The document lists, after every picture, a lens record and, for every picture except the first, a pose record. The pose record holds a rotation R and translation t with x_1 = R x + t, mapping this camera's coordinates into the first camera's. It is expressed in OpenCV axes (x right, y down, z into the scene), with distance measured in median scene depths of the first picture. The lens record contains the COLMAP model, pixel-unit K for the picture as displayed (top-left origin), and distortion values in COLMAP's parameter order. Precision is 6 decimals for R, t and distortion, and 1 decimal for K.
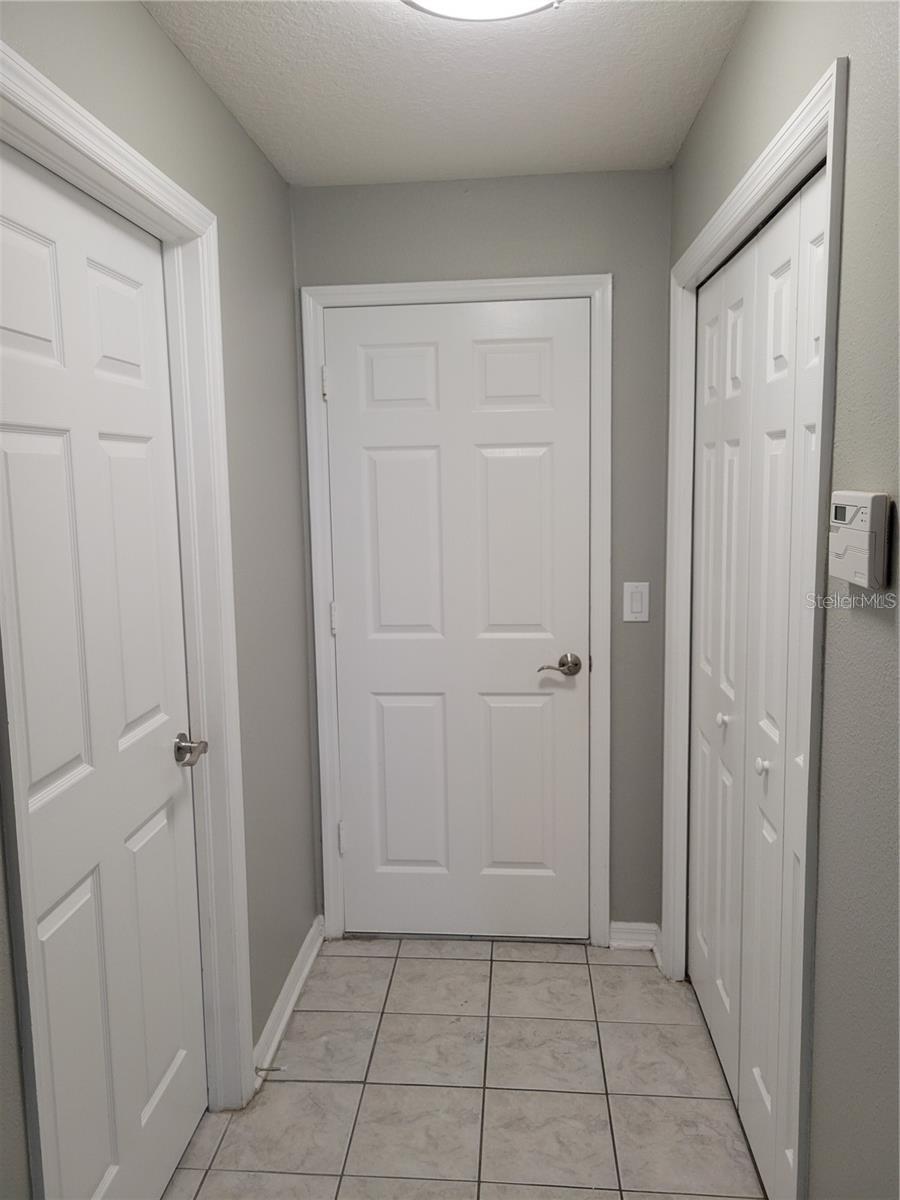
lens RADIAL K [[897.1, 0, 449.2], [0, 897.1, 598.4], [0, 0, 1]] dist [0.023900, -0.004148]
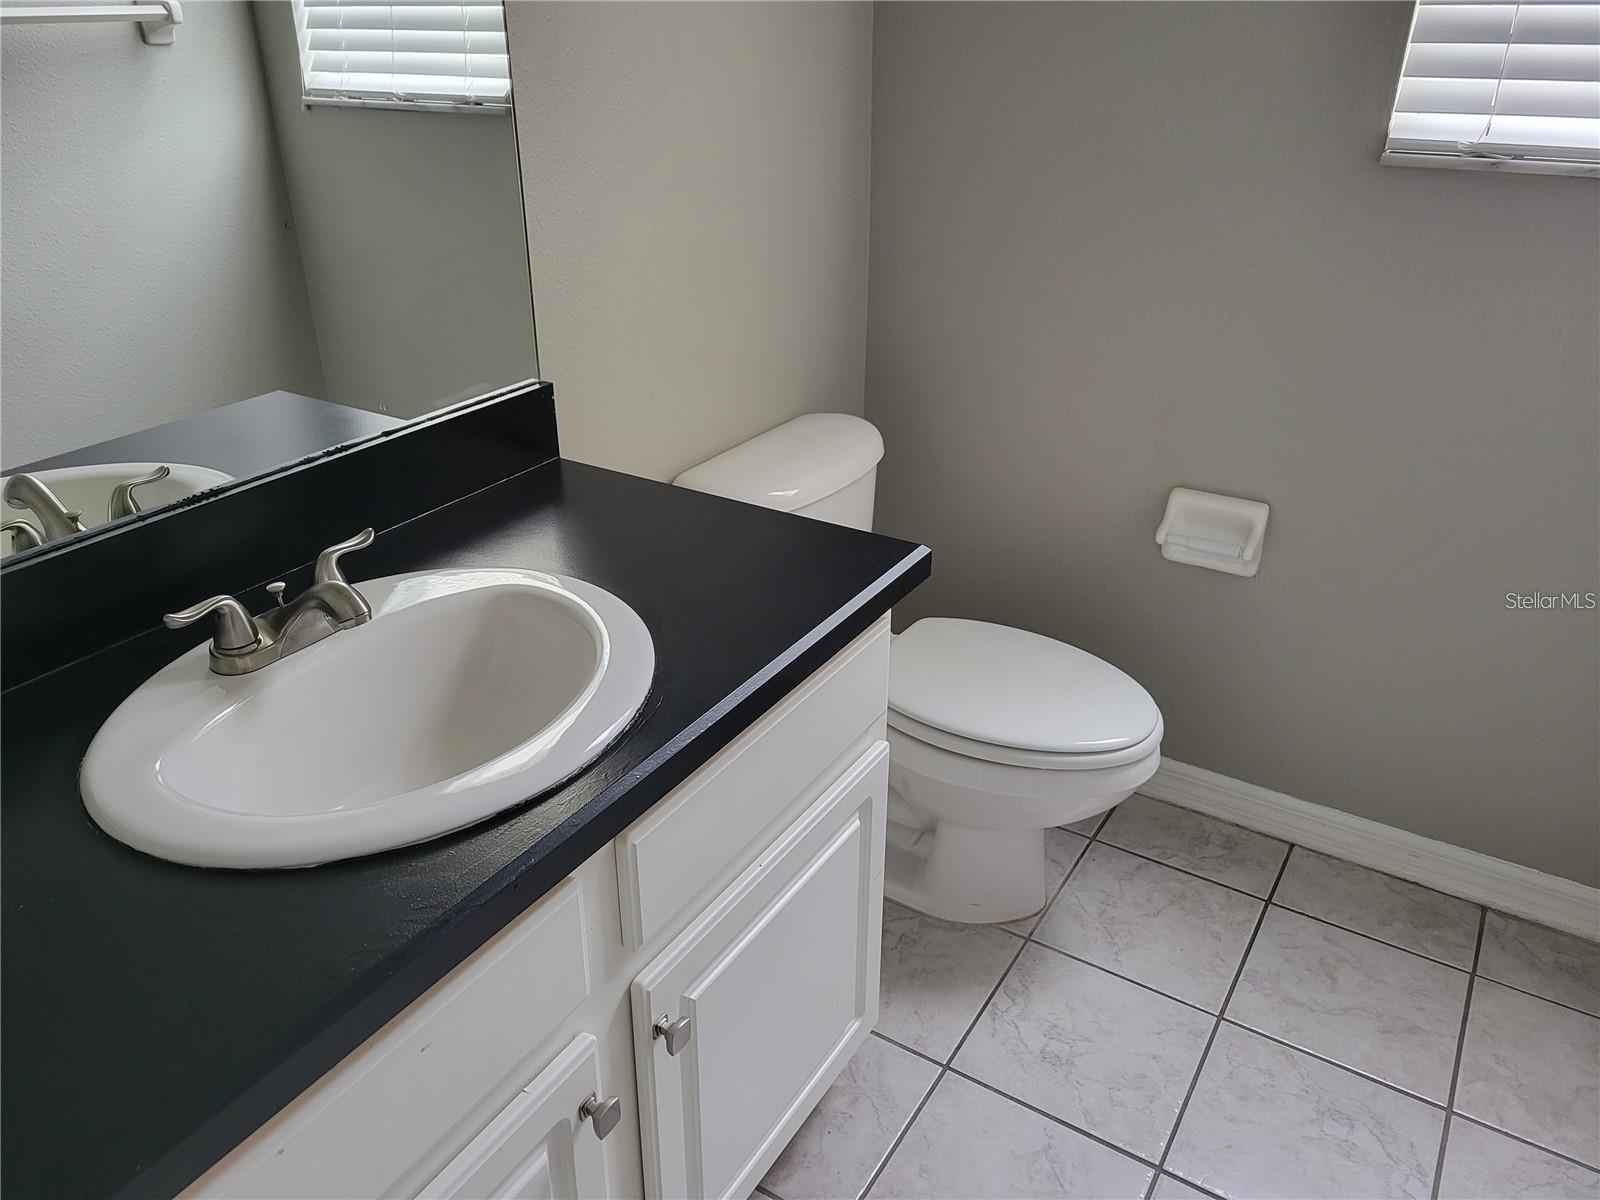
lens RADIAL K [[1196.2, 0, 798.9], [0, 1196.2, 598.4], [0, 0, 1]] dist [0.023900, -0.004148]
pose [[-0.887250, -0.186445, 0.421931, 0.144269], [0.077182, 0.841782, 0.534271, -0.134252], [-0.454786, 0.506598, -0.732481, 1.638731]]
